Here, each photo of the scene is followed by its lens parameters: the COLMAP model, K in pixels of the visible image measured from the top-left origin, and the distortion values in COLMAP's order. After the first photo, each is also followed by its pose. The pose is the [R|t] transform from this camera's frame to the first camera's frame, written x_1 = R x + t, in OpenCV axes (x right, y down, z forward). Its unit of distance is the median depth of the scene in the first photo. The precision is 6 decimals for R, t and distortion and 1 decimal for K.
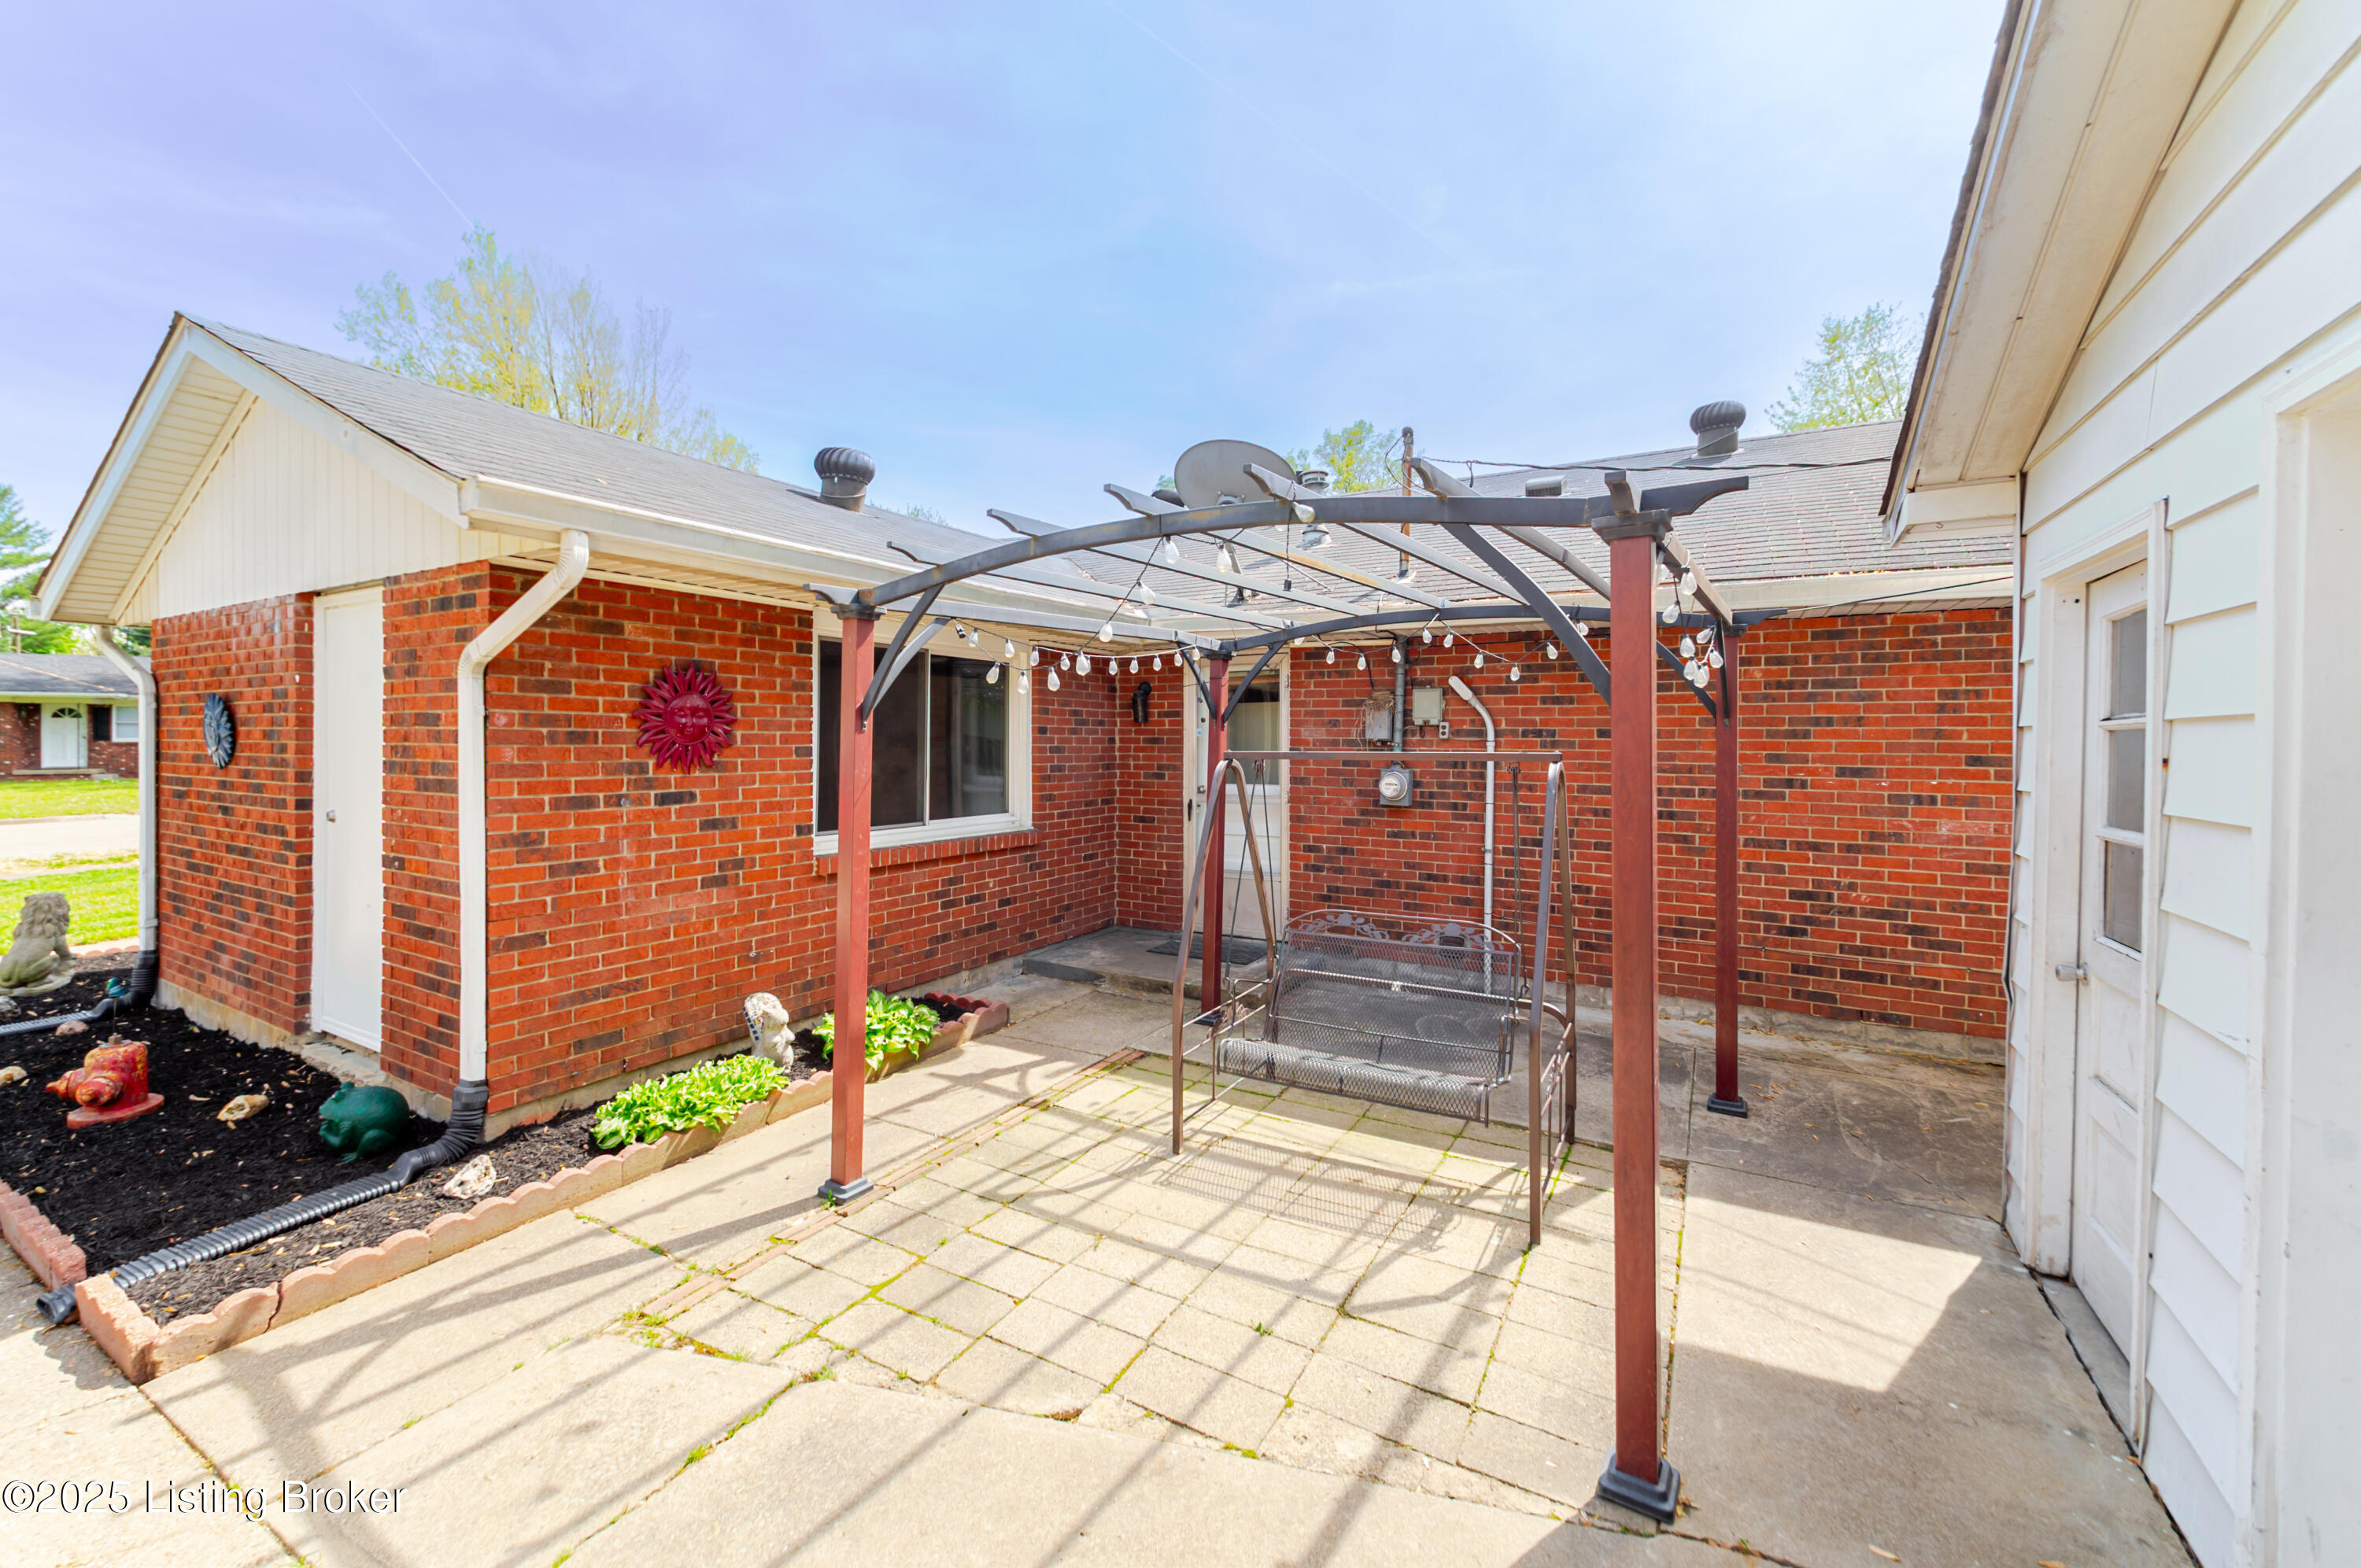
lens RADIAL K [[941.9, 0, 1170.1], [0, 941.9, 754.6], [0, 0, 1]] dist [0.006332, -0.002790]
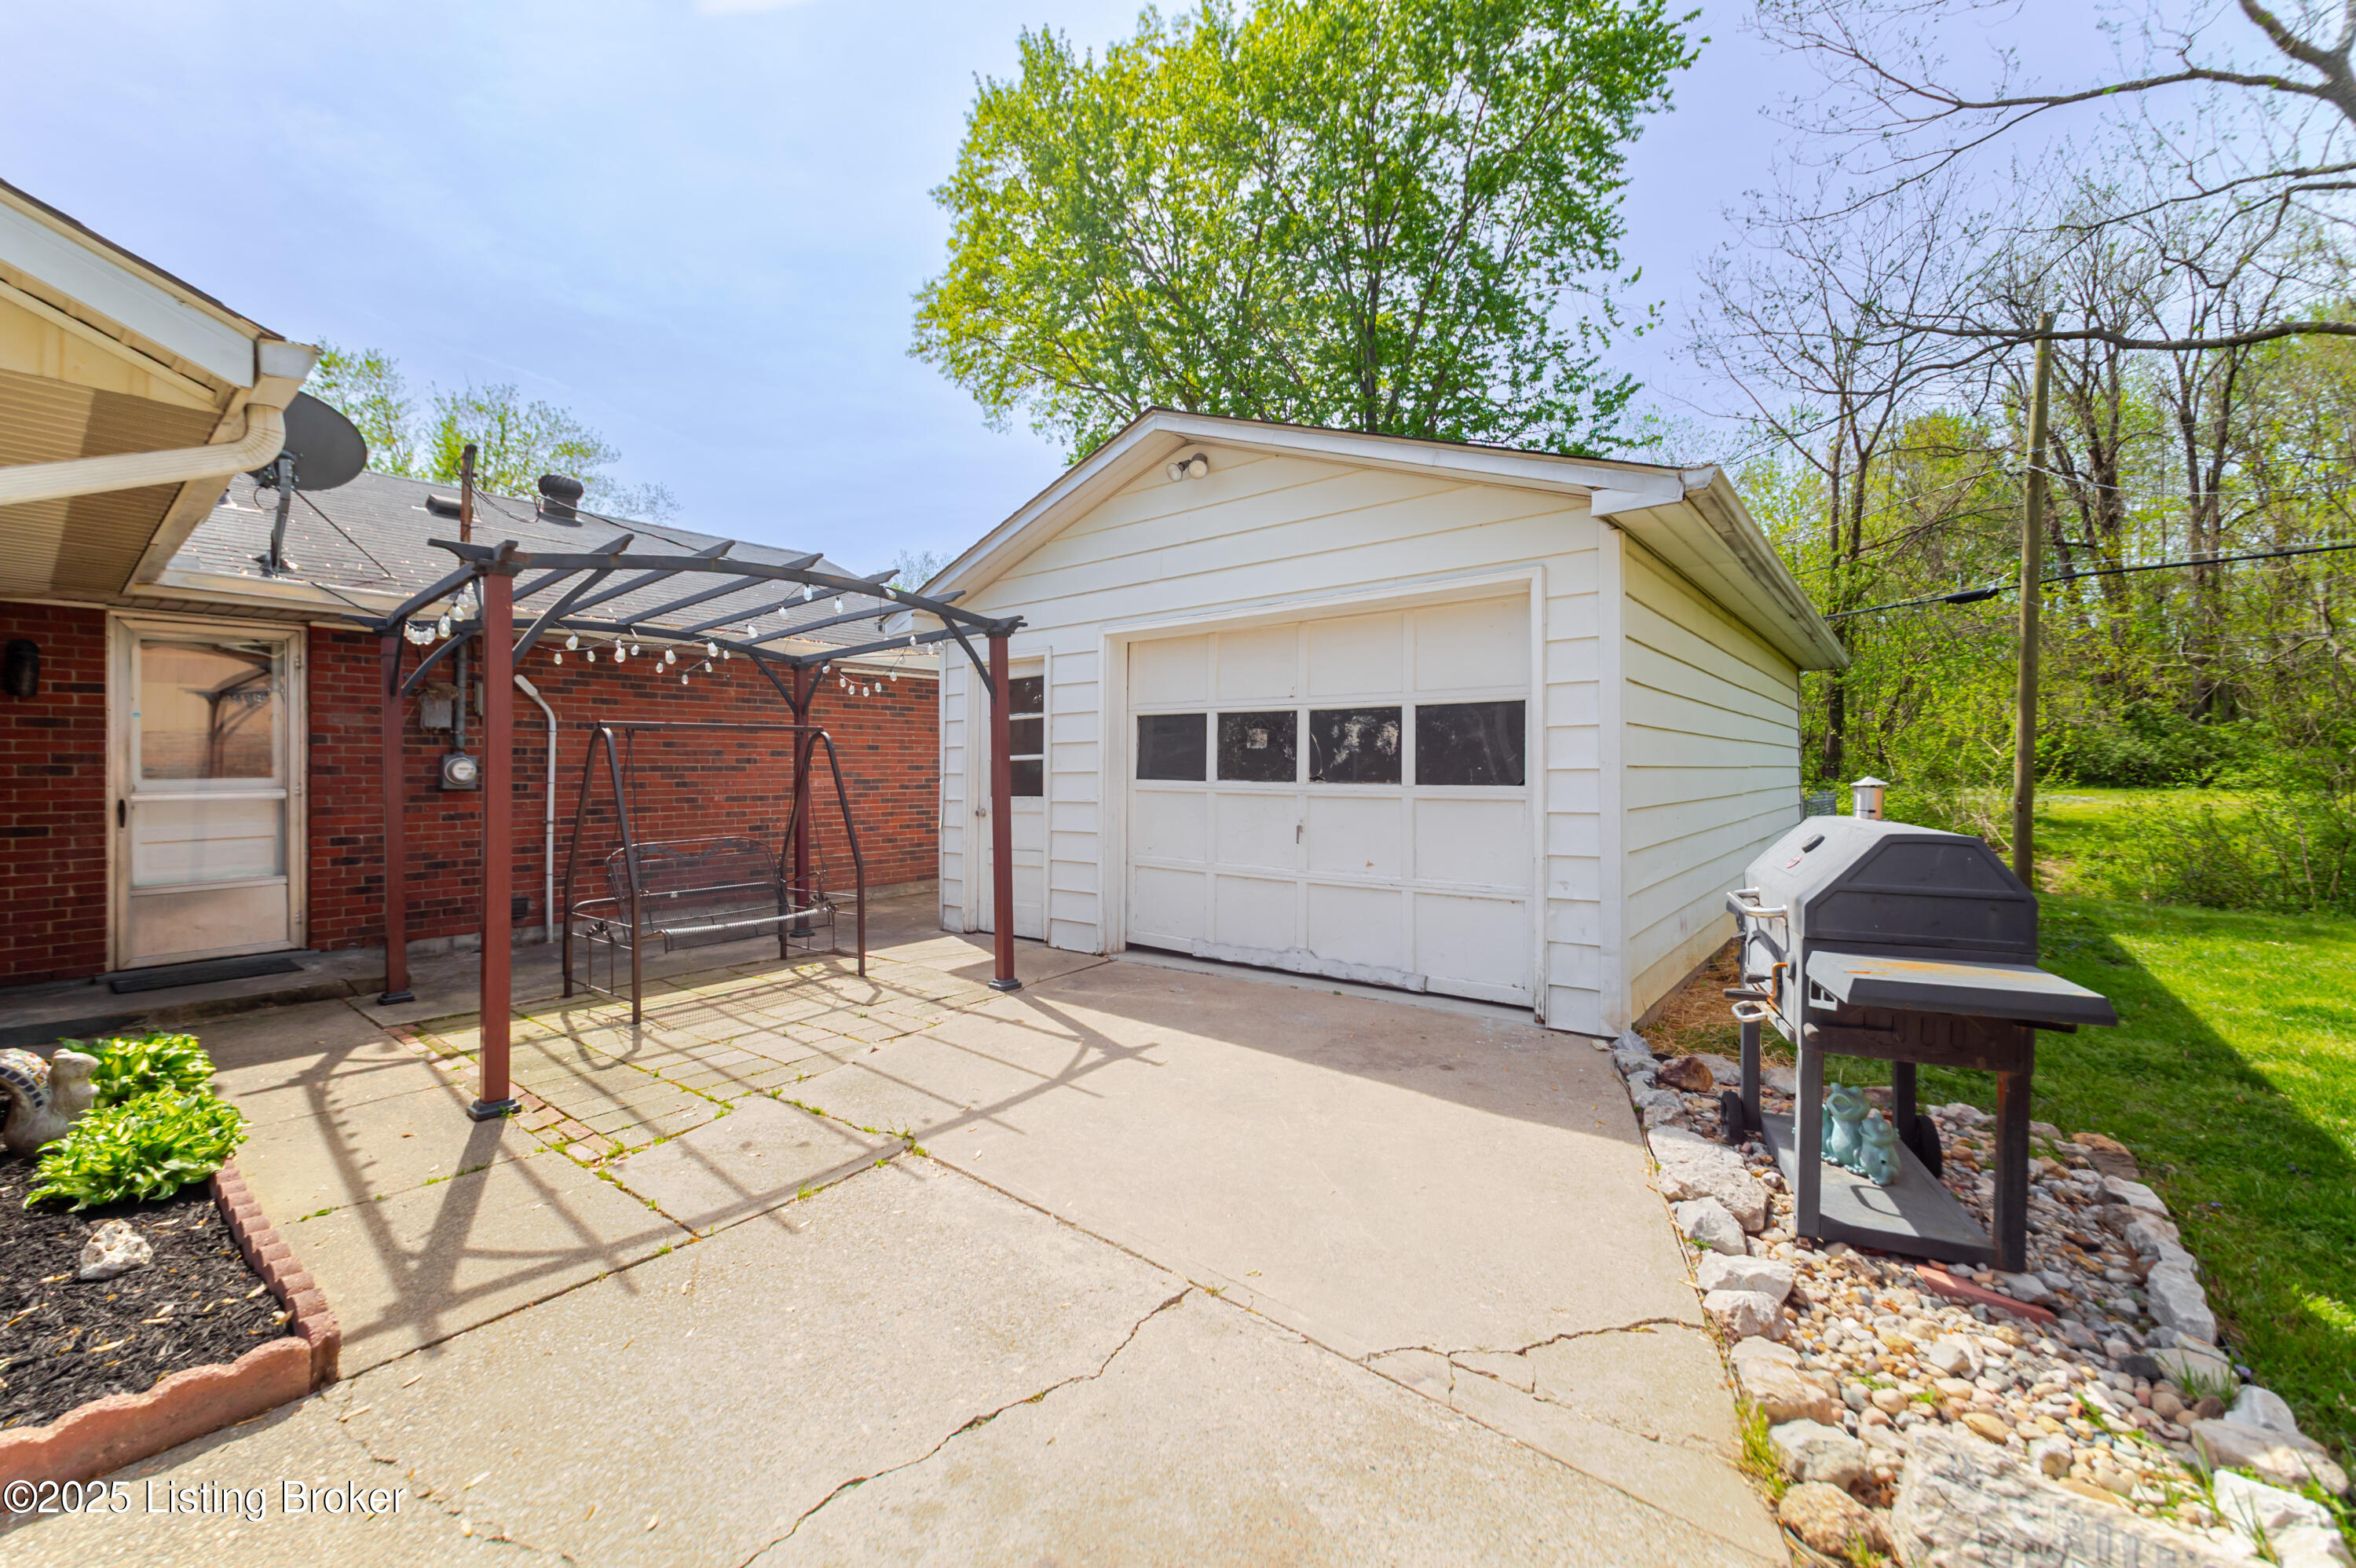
lens RADIAL K [[940.0, 0, 1146.4], [0, 940.0, 778.6], [0, 0, 1]] dist [0.006332, -0.002790]
pose [[0.153686, -0.011527, 0.988052, -0.901730], [0.029954, 0.999527, 0.007002, 0.074139], [-0.987666, 0.028520, 0.153959, 0.072856]]
